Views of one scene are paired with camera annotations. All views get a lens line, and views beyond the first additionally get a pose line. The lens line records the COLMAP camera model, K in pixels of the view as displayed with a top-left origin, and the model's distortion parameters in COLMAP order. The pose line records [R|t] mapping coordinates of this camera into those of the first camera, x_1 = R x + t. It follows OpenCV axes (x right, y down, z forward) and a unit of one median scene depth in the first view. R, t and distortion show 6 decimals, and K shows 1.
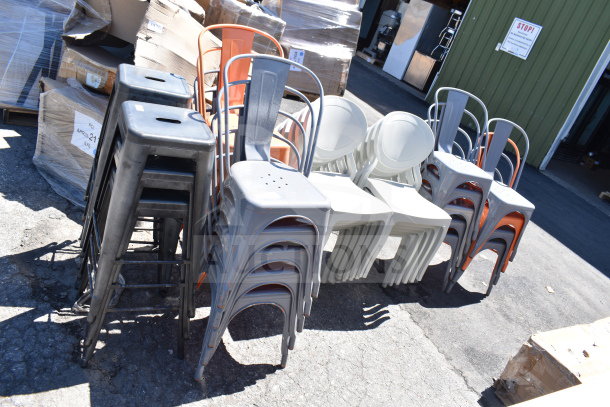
lens RADIAL K [[470.6, 0, 306.0], [0, 470.6, 201.5], [0, 0, 1]] dist [-0.104712, 0.019388]
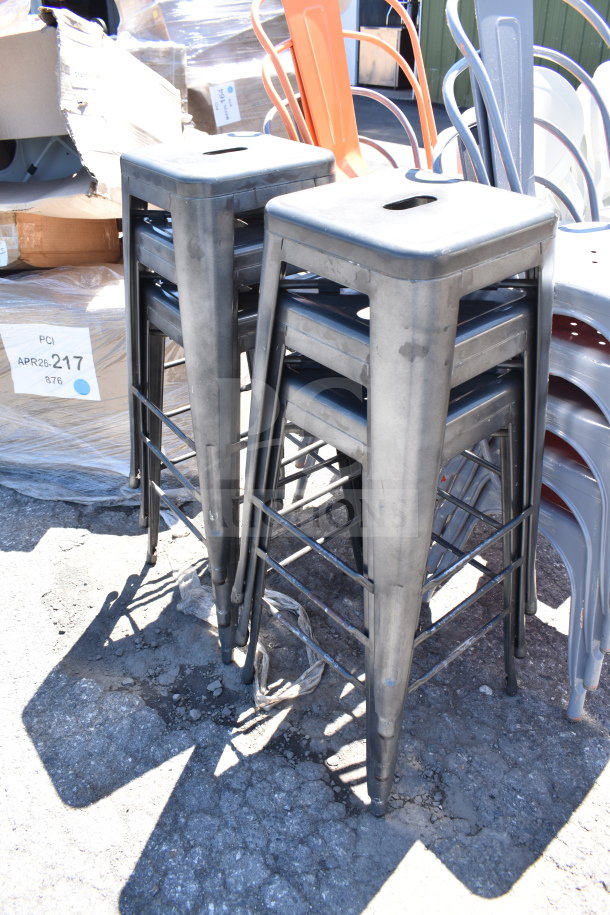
lens RADIAL K [[705.9, 0, 307.1], [0, 705.9, 462.0], [0, 0, 1]] dist [-0.104712, 0.019388]
pose [[0.909845, -0.414822, 0.010200, -0.363328], [0.405770, 0.894596, 0.187213, -0.099028], [-0.086785, -0.166195, 0.982266, 0.334079]]
